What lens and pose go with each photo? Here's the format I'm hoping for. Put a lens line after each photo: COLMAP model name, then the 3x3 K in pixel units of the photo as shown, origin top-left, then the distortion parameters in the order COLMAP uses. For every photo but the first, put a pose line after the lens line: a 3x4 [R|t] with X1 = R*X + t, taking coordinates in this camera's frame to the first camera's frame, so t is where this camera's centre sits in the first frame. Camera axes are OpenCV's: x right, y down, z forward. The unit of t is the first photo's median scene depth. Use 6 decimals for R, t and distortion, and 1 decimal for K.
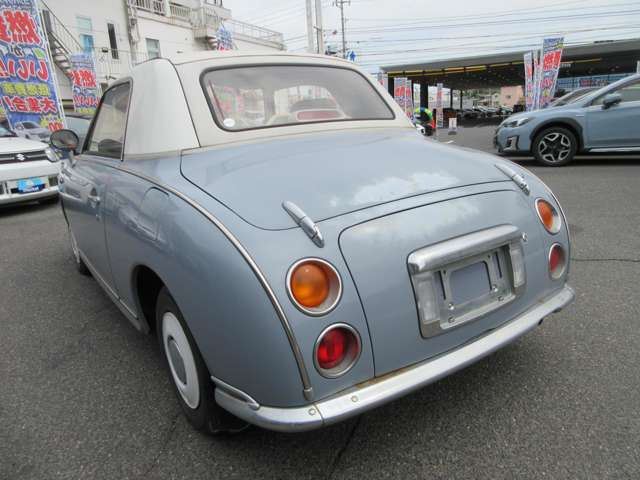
lens RADIAL K [[474.1, 0, 317.9], [0, 474.1, 242.5], [0, 0, 1]] dist [0.030926, -0.047830]
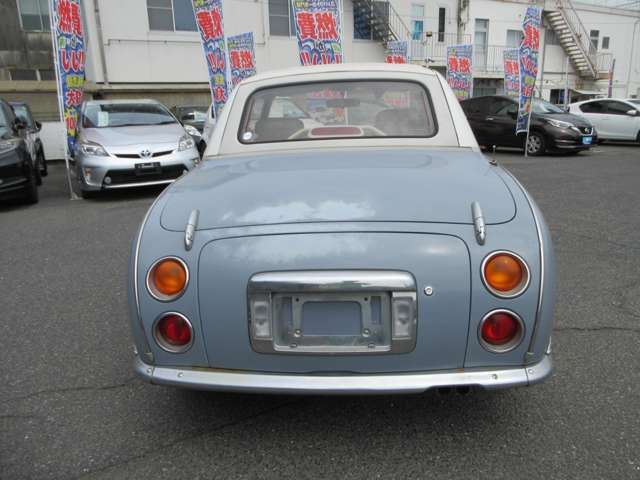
lens RADIAL K [[474.1, 0, 317.9], [0, 474.1, 242.5], [0, 0, 1]] dist [0.030926, -0.047830]
pose [[0.779125, 0.201491, -0.593604, 0.181466], [-0.175295, 0.979188, 0.102292, -0.035592], [0.601860, 0.024358, 0.798230, 0.038227]]
